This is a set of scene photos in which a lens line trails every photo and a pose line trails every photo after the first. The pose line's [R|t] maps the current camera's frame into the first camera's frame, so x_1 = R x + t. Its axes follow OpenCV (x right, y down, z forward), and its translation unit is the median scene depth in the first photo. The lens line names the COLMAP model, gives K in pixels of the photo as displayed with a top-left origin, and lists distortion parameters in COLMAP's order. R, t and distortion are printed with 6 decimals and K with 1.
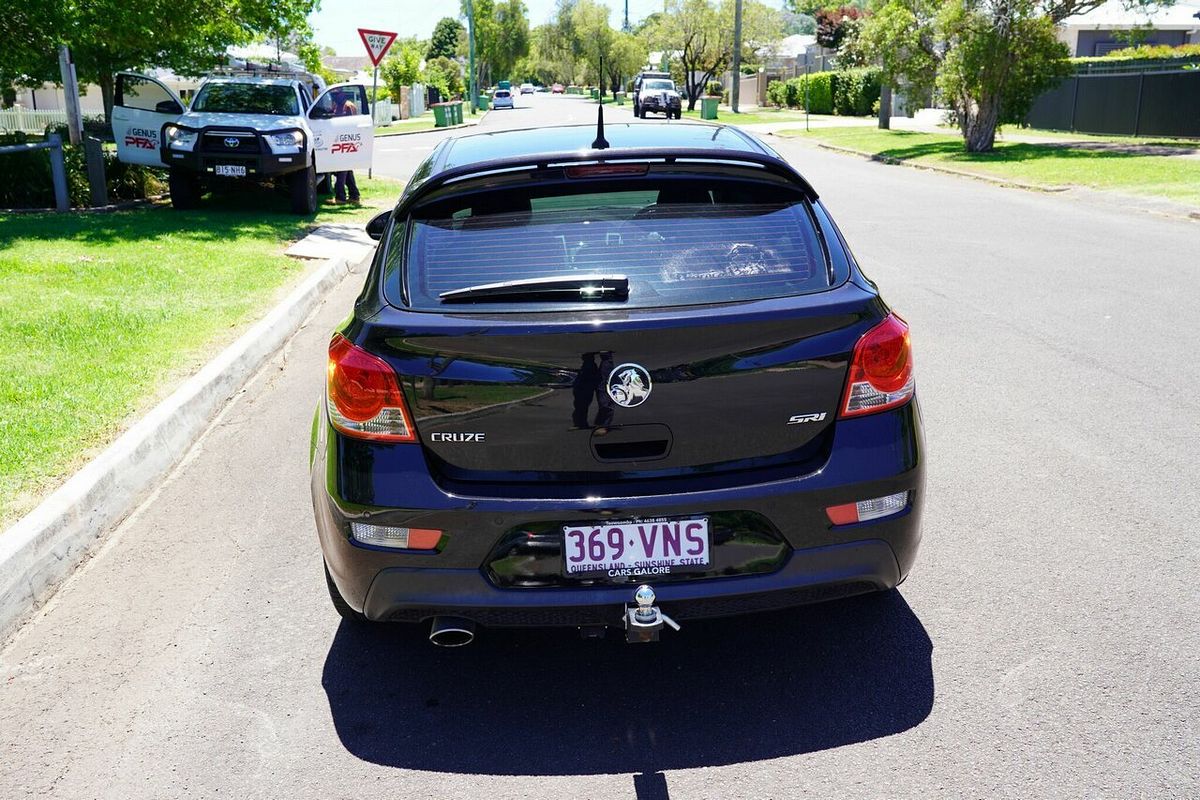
lens RADIAL K [[1107.7, 0, 600.0], [0, 1107.7, 400.0], [0, 0, 1]] dist [0.036294, -0.011533]
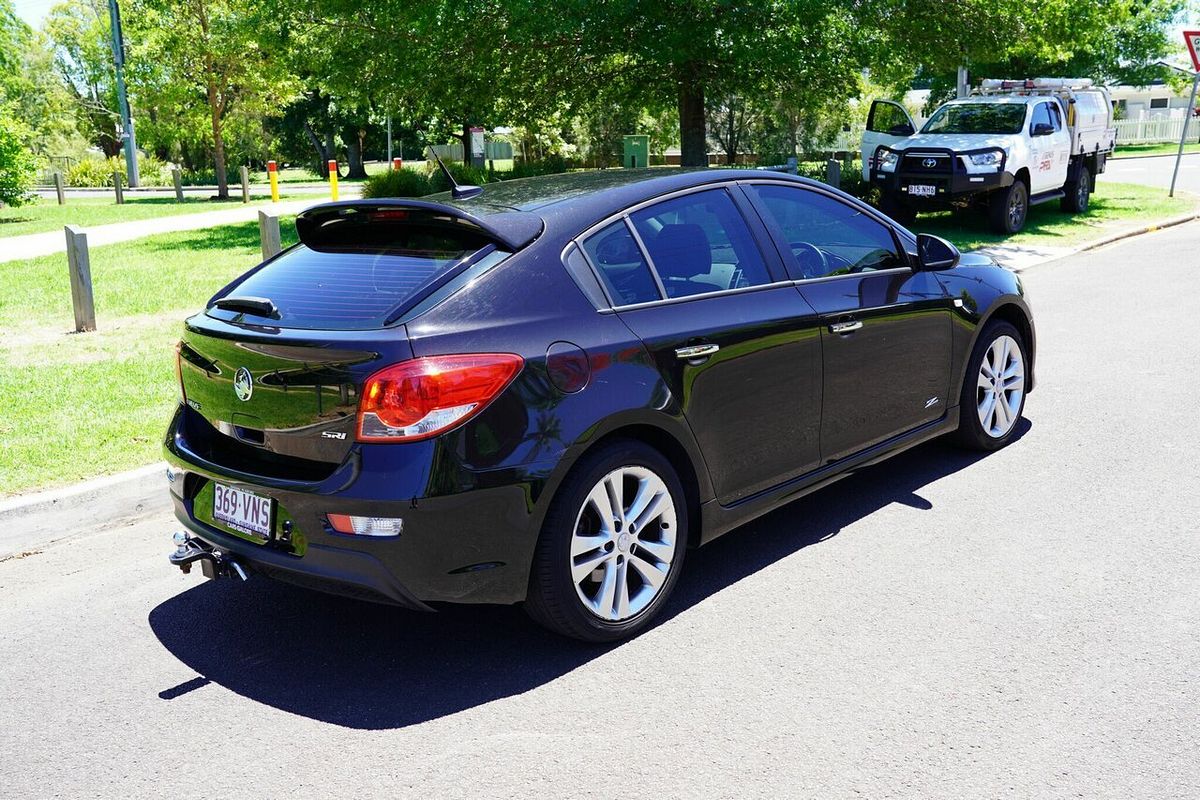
lens RADIAL K [[1107.7, 0, 600.0], [0, 1107.7, 400.0], [0, 0, 1]] dist [0.036294, -0.011533]
pose [[0.683375, 0.150689, -0.714347, 0.134309], [-0.156708, 0.985937, 0.058067, -0.014659], [0.713051, 0.072263, 0.697379, 0.042180]]
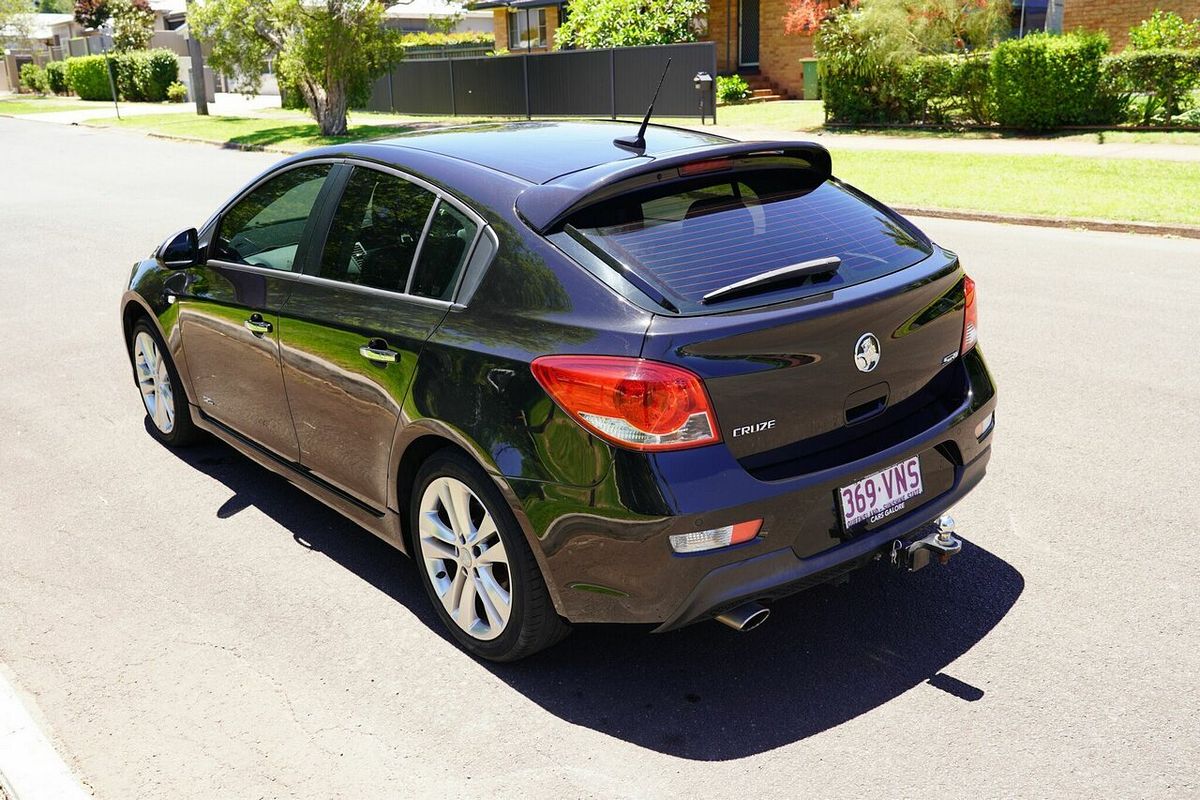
lens RADIAL K [[1107.7, 0, 600.0], [0, 1107.7, 400.0], [0, 0, 1]] dist [0.036294, -0.011533]
pose [[0.803216, -0.182429, 0.567066, -0.091246], [0.174281, 0.982265, 0.069142, -0.009903], [-0.569623, 0.043293, 0.820765, 0.024410]]
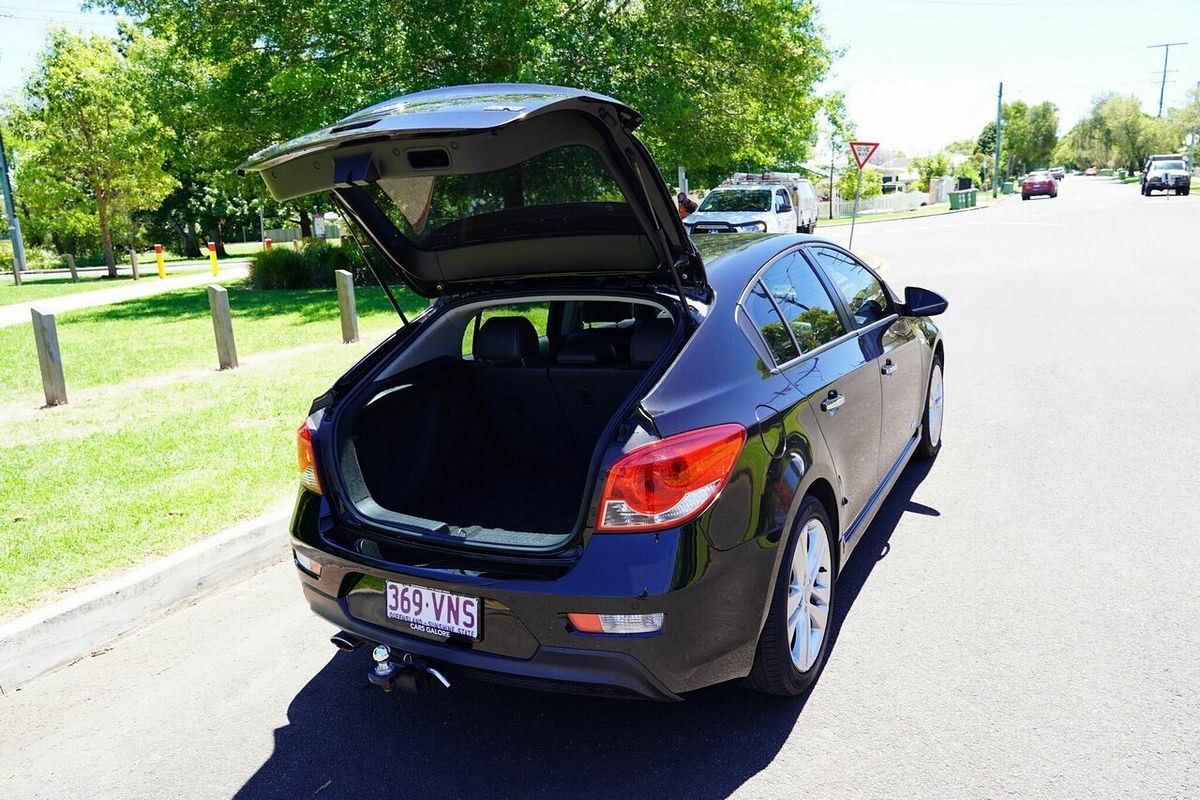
lens RADIAL K [[815.3, 0, 600.0], [0, 815.3, 400.0], [0, 0, 1]] dist [-0.032235, 0.023632]
pose [[0.837795, 0.088806, -0.538715, 0.069891], [-0.095930, 0.995277, 0.014882, -0.013403], [0.537492, 0.039211, 0.842357, 0.038608]]
